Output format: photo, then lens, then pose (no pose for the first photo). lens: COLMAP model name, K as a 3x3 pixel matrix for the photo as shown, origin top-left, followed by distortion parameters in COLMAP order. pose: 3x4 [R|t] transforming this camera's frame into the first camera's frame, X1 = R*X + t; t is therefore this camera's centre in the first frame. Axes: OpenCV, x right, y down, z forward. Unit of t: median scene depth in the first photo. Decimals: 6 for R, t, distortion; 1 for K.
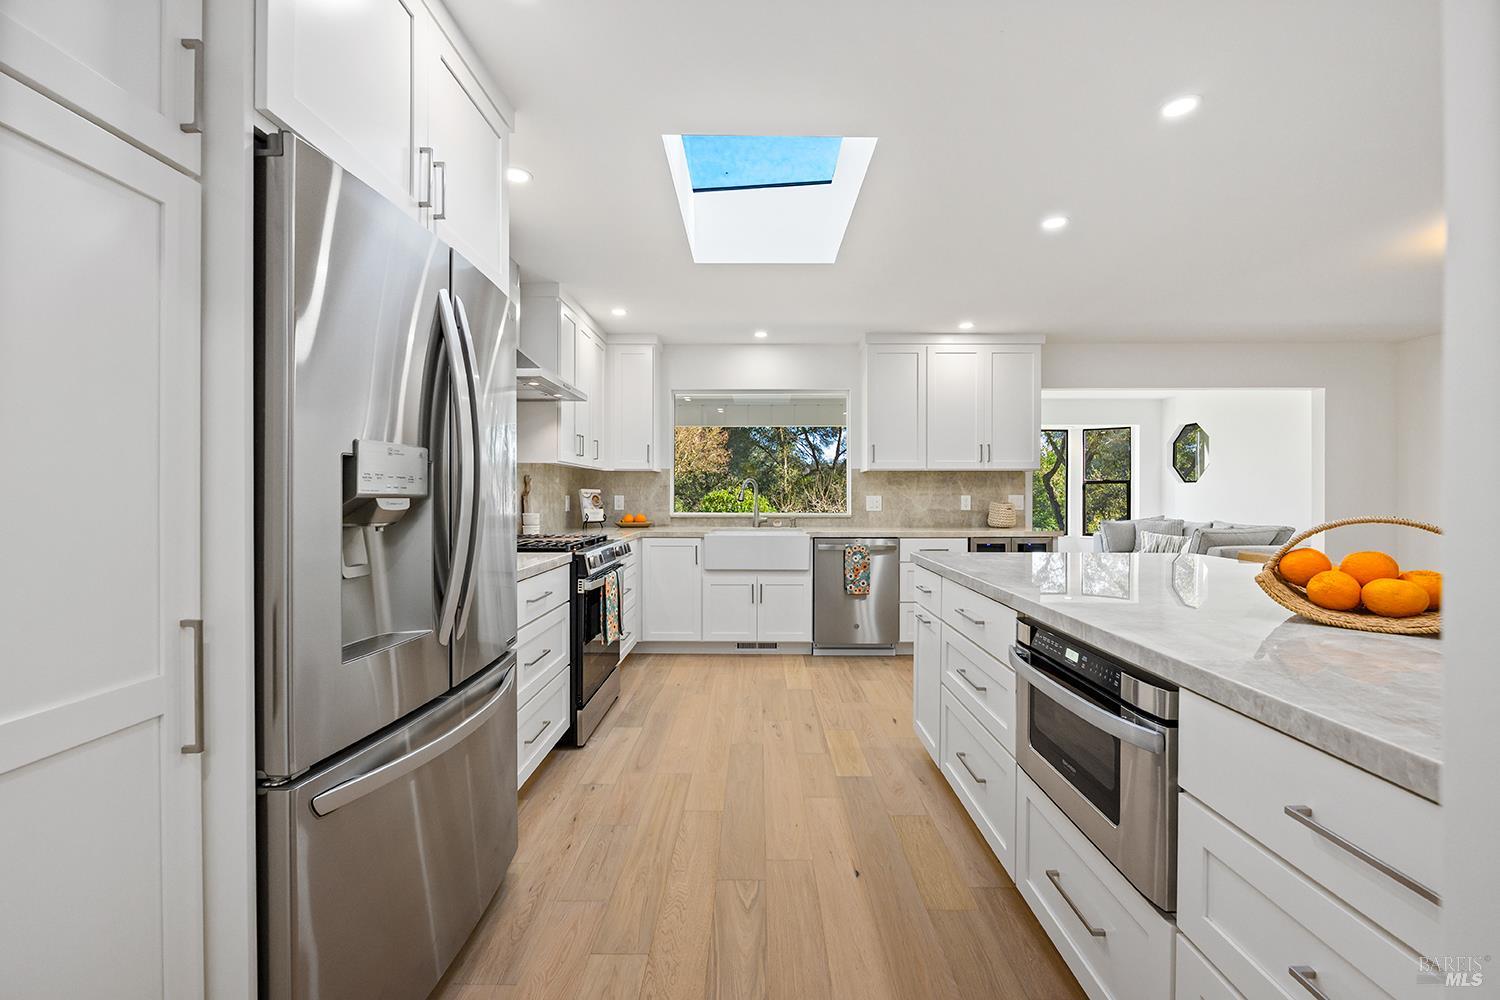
lens RADIAL K [[595.6, 0, 750.0], [0, 595.6, 500.0], [0, 0, 1]] dist [0.000013, 0.000101]
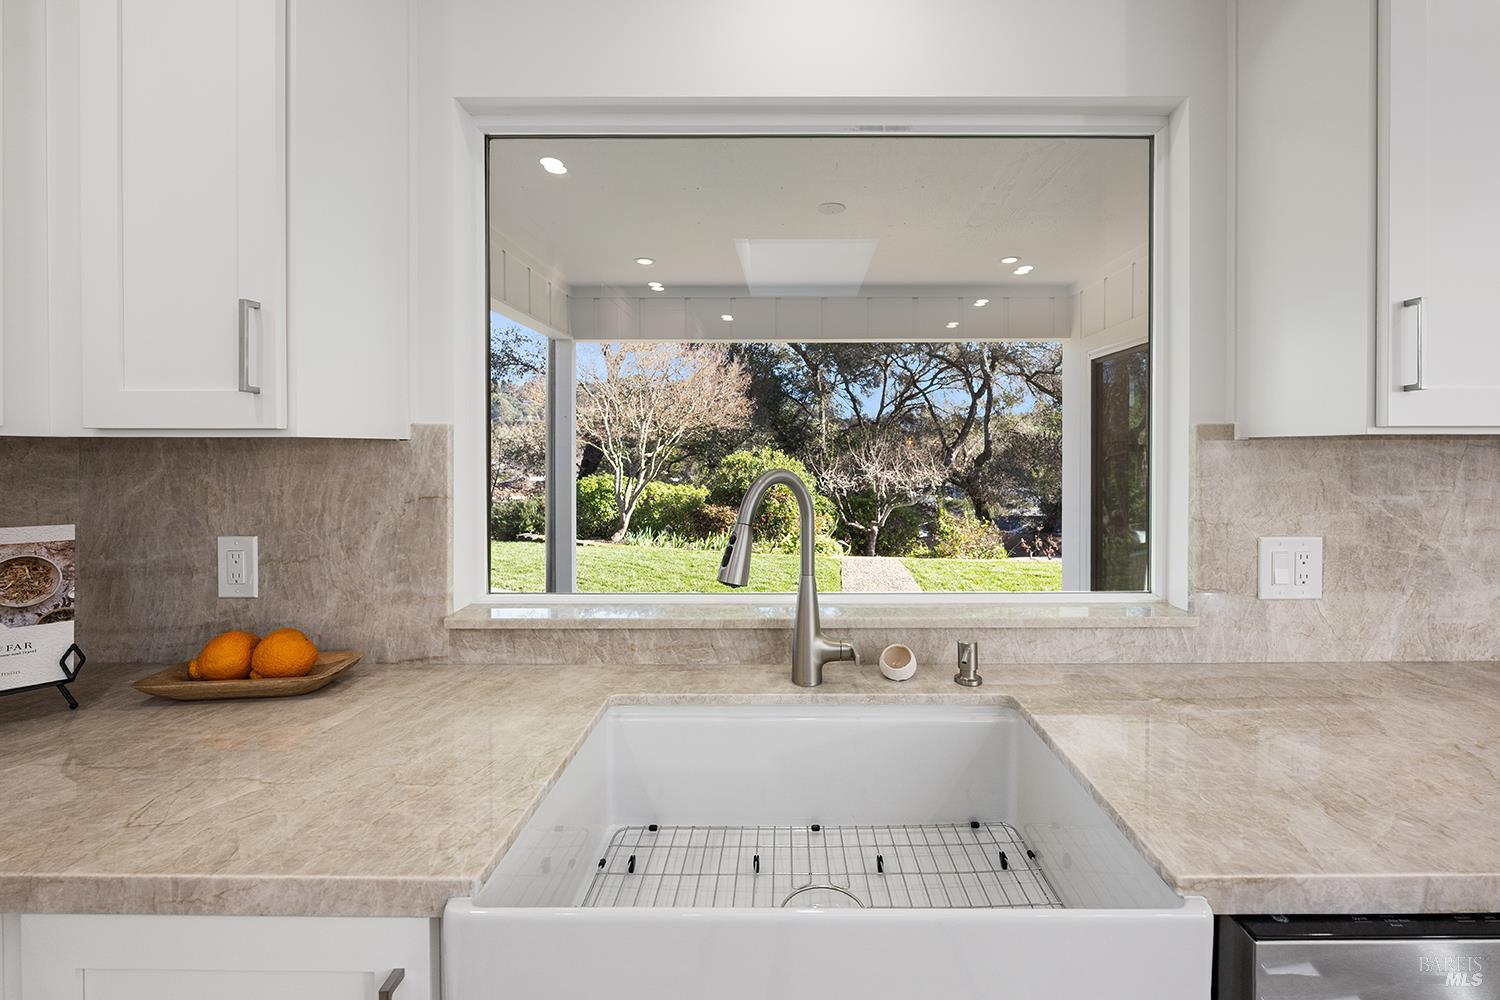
lens RADIAL K [[627.6, 0, 787.7], [0, 627.6, 454.8], [0, 0, 1]] dist [-0.003522, -0.000240]
pose [[0.999946, -0.001651, 0.010233, 0.000574], [0.001675, 0.999996, -0.002376, -0.041469], [-0.010229, 0.002393, 0.999945, 0.776487]]
